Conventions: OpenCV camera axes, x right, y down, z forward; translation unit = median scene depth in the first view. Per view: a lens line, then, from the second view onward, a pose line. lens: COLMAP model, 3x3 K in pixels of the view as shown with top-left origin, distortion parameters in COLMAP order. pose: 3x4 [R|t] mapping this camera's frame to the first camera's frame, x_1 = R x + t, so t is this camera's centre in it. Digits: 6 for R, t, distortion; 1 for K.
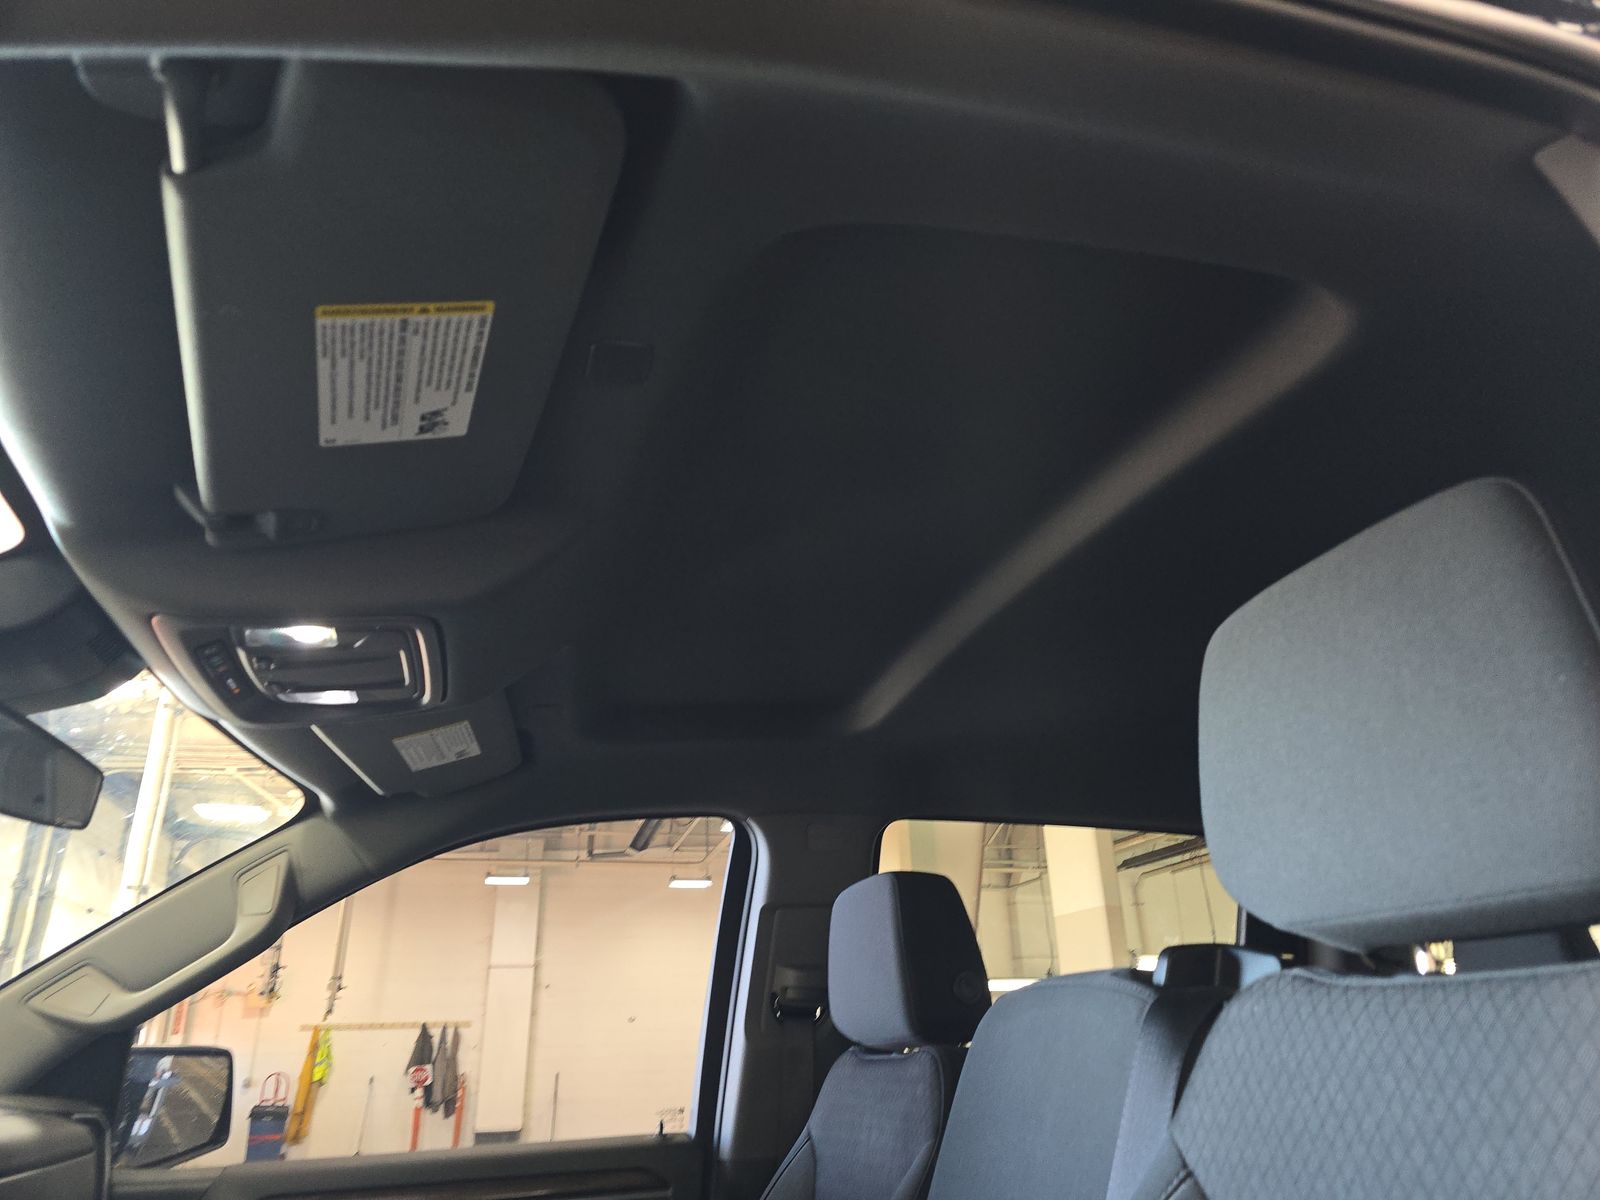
lens RADIAL K [[1064.5, 0, 808.6], [0, 1064.5, 611.0], [0, 0, 1]] dist [0.032796, -0.011823]
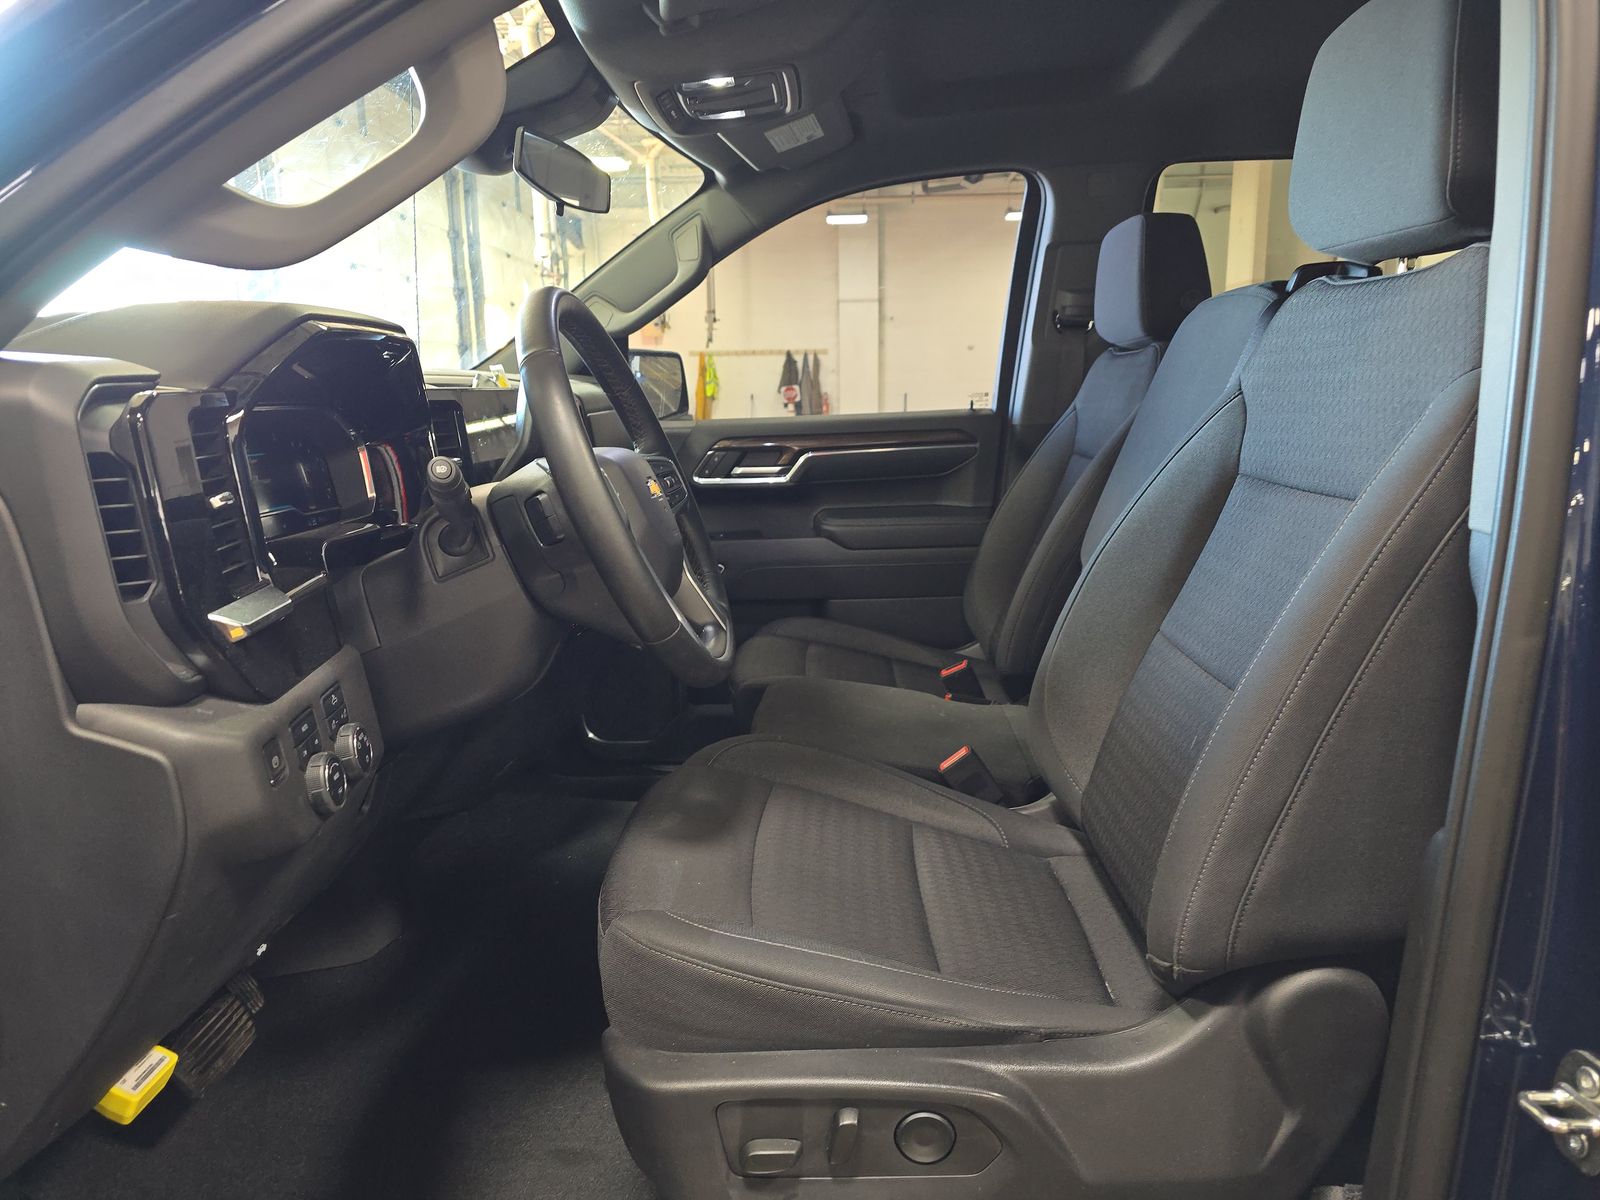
lens RADIAL K [[1064.5, 0, 805.3], [0, 1064.5, 598.1], [0, 0, 1]] dist [0.032796, -0.011823]
pose [[0.953733, 0.065426, -0.293449, 0.082994], [0.109885, 0.832655, 0.542781, -0.094300], [0.279854, -0.549914, 0.786941, -0.310471]]
